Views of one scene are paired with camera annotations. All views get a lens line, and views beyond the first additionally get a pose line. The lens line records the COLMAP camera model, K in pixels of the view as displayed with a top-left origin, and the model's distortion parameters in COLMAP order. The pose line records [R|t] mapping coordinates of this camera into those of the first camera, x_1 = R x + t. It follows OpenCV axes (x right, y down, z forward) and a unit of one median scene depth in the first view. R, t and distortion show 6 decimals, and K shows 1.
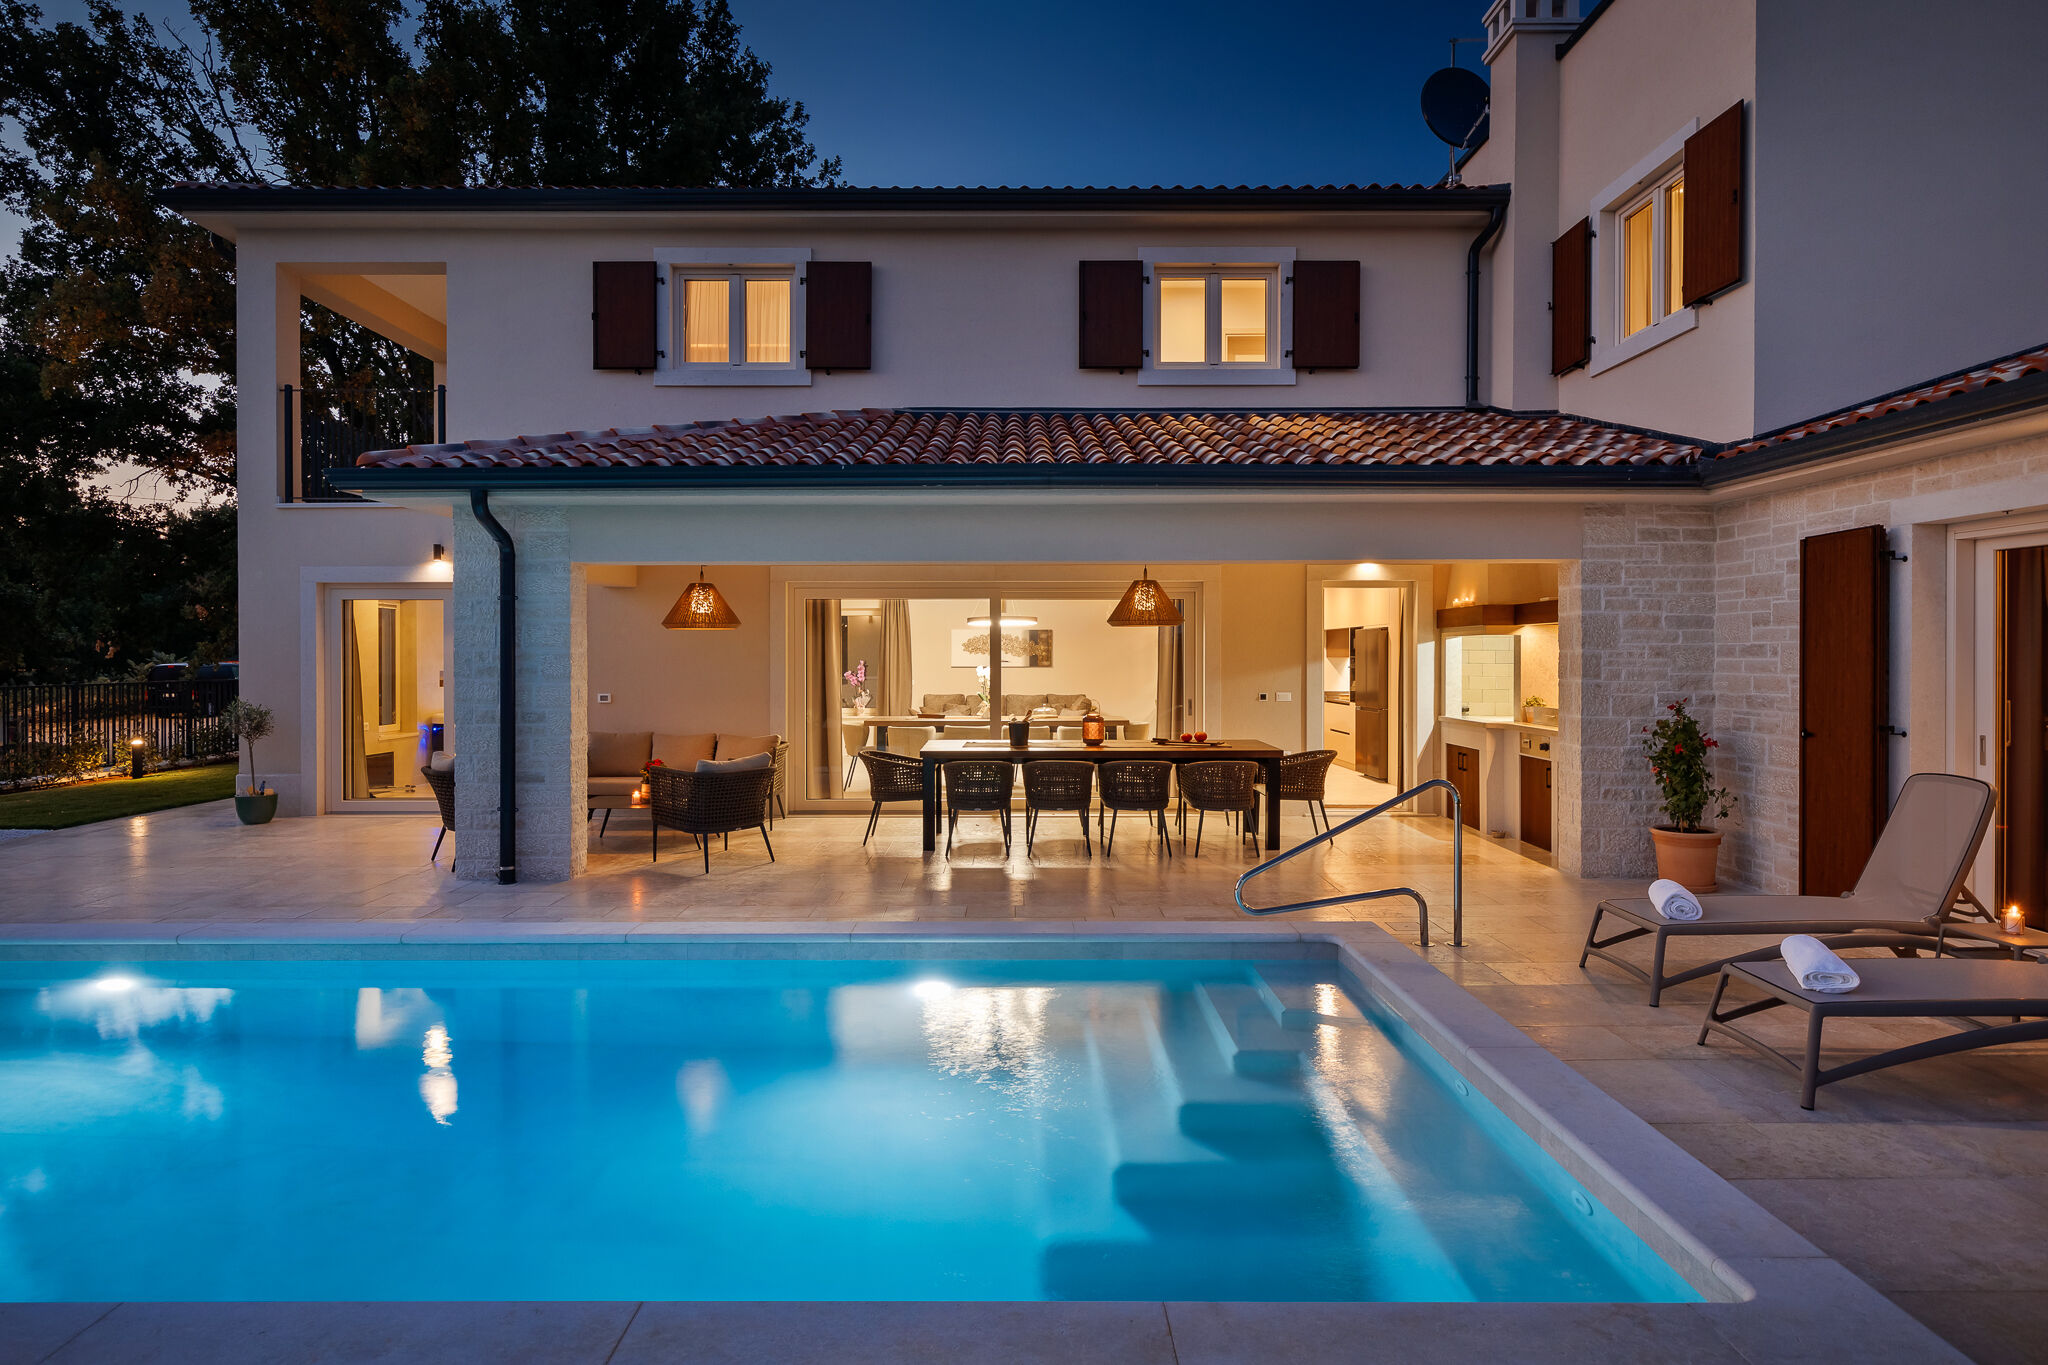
lens RADIAL K [[1132.1, 0, 1014.4], [0, 1132.1, 665.0], [0, 0, 1]] dist [0.022604, 0.002178]
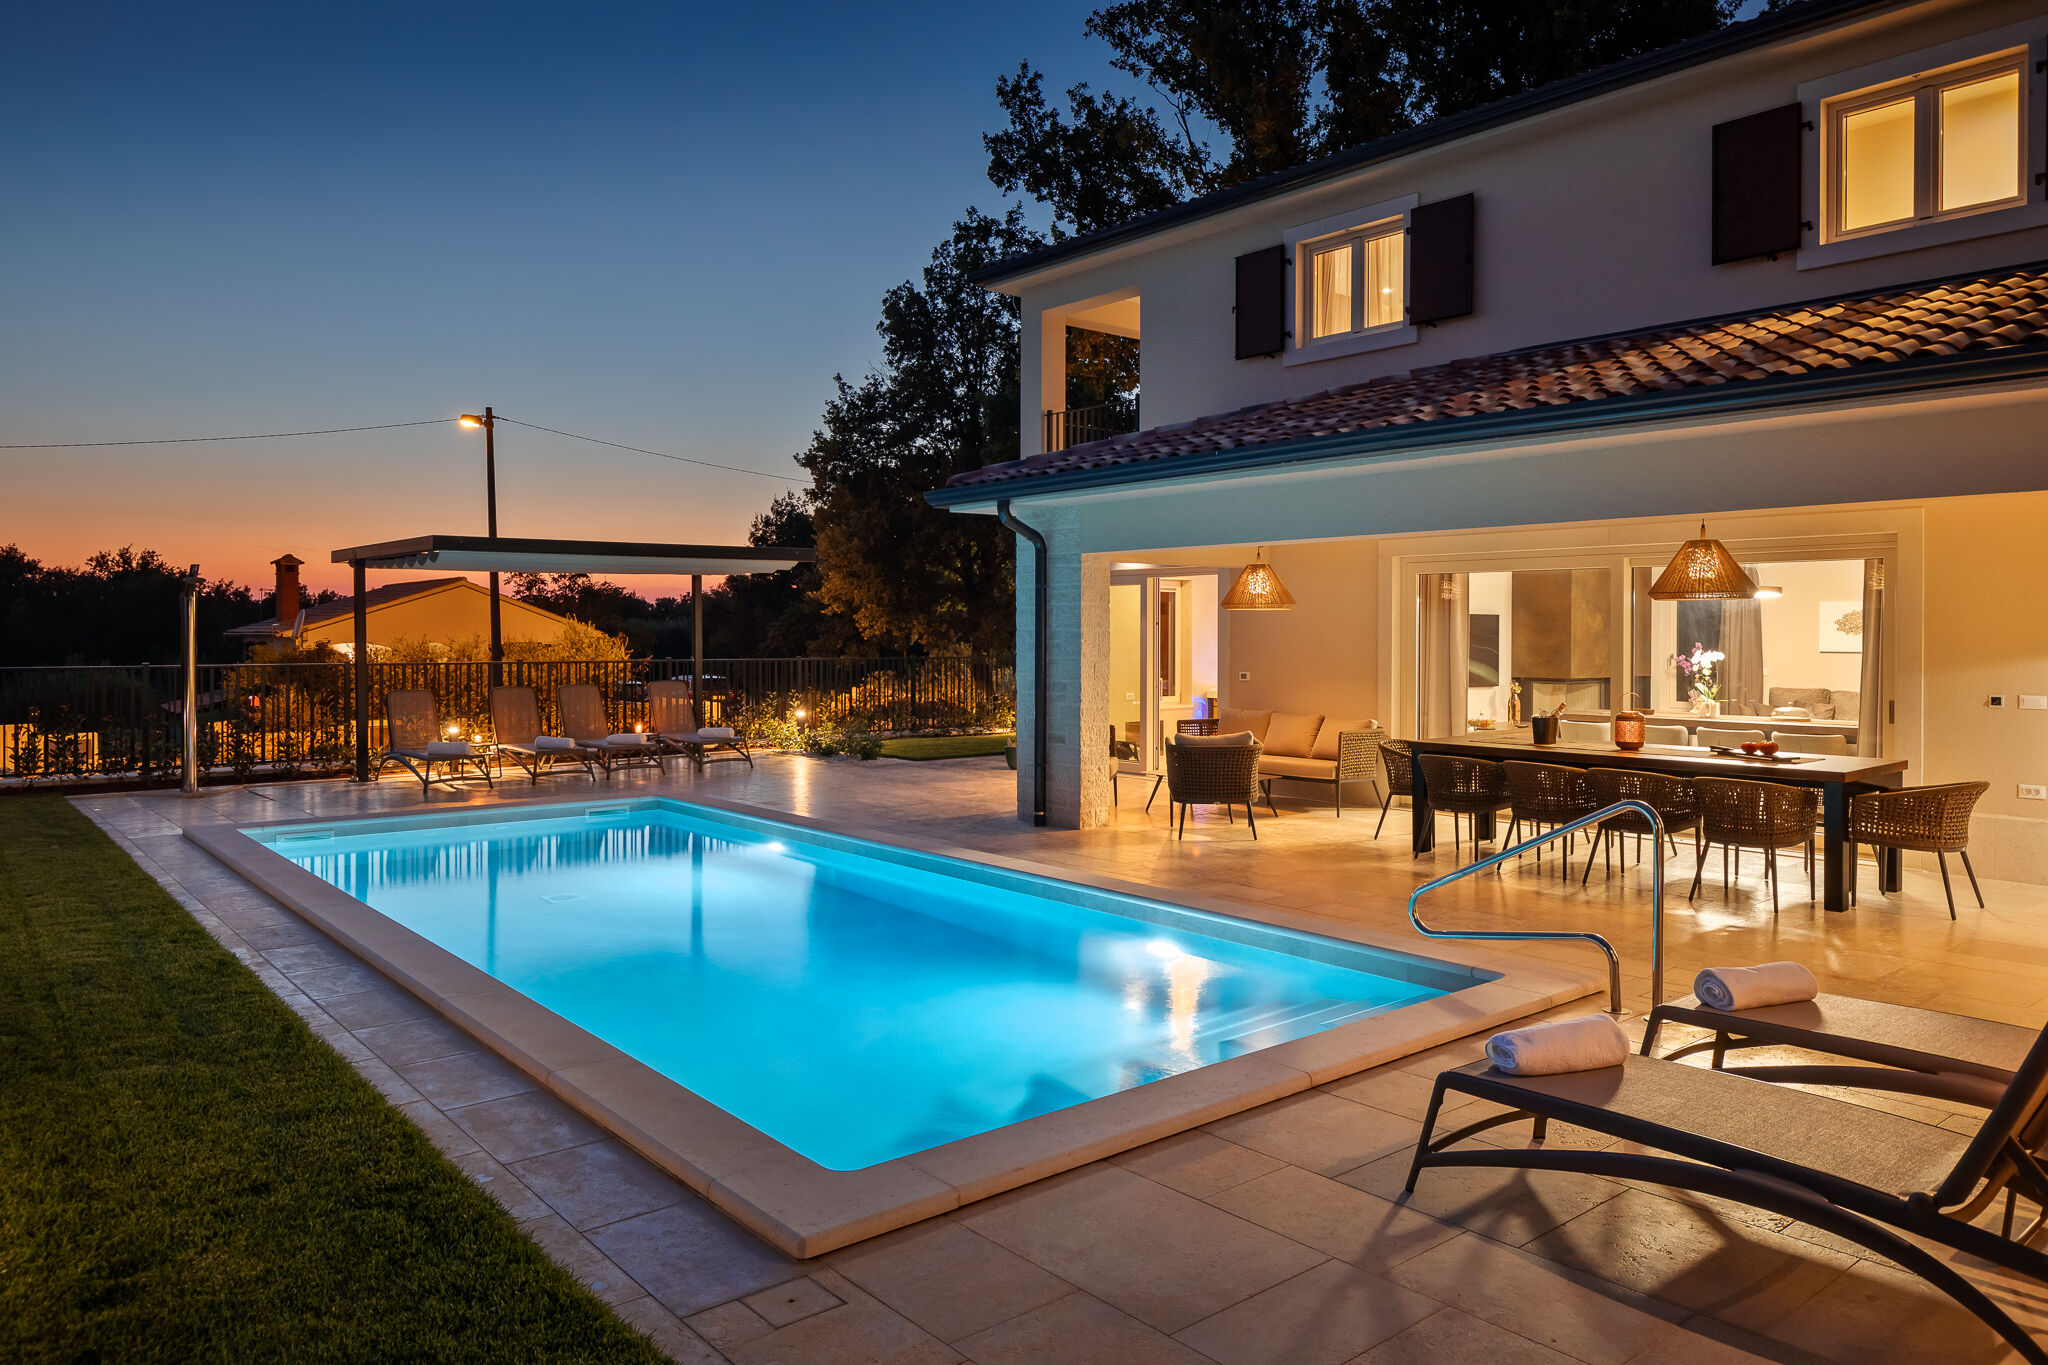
lens RADIAL K [[1379.1, 0, 993.2], [0, 1379.1, 623.5], [0, 0, 1]] dist [0.001510, 0.000614]
pose [[0.635100, -0.002053, -0.772427, 0.490500], [-0.005164, 0.999963, -0.006903, -0.008616], [0.772413, 0.008373, 0.635066, 0.028469]]
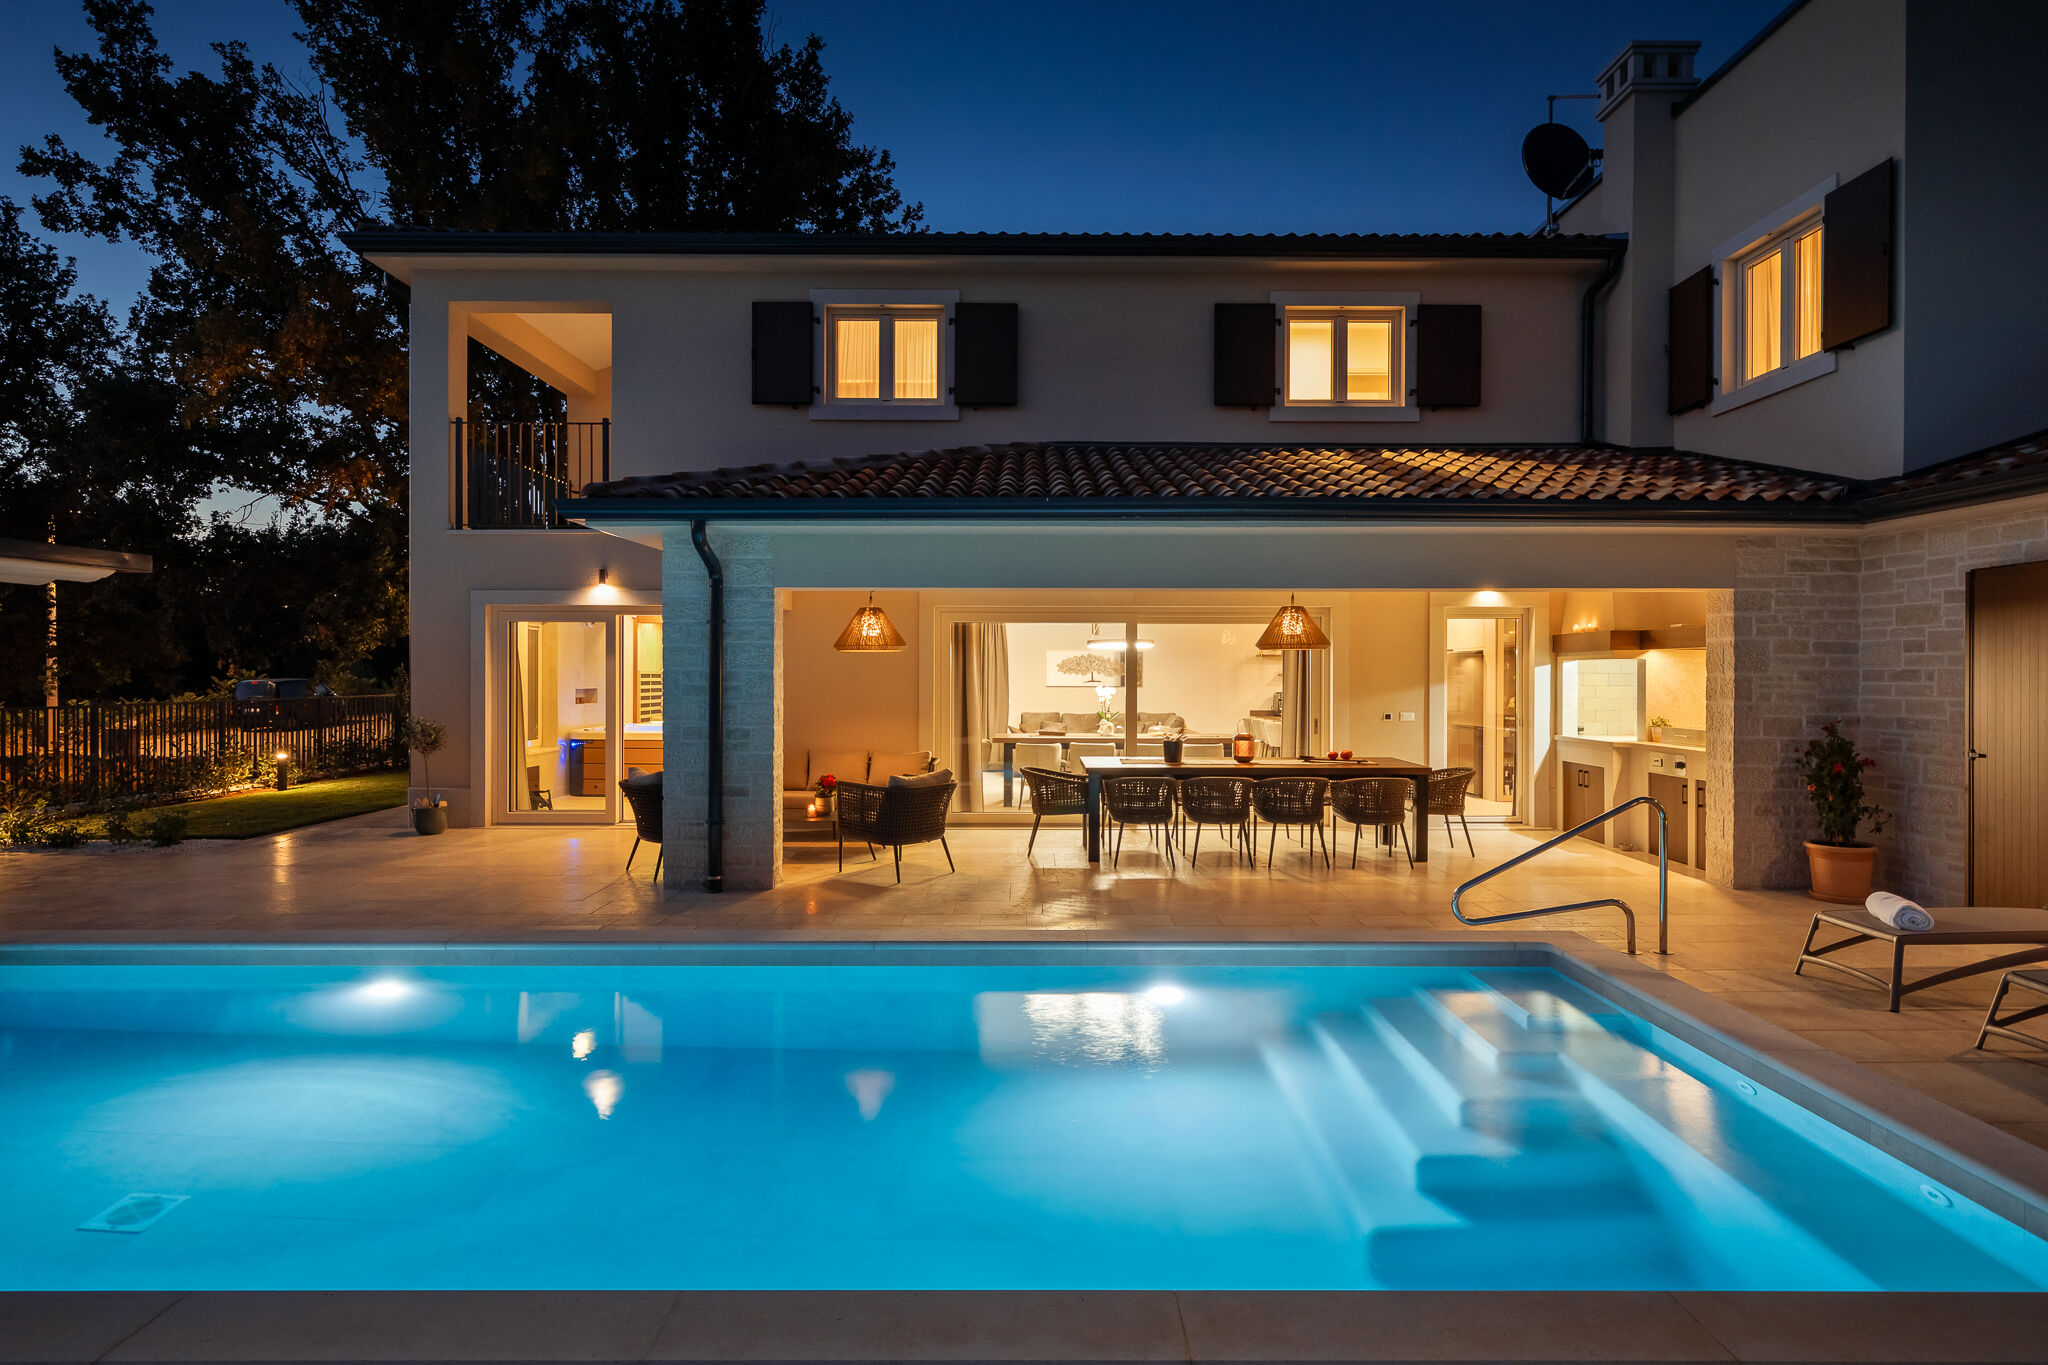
lens RADIAL K [[1074.7, 0, 1024.0], [0, 1074.7, 682.5], [0, 0, 1]] dist [0.019769, -0.000885]
pose [[0.999926, 0.003516, 0.011688, -0.134054], [-0.003501, 0.999993, -0.001246, -0.001332], [-0.011693, 0.001205, 0.999931, -0.000679]]
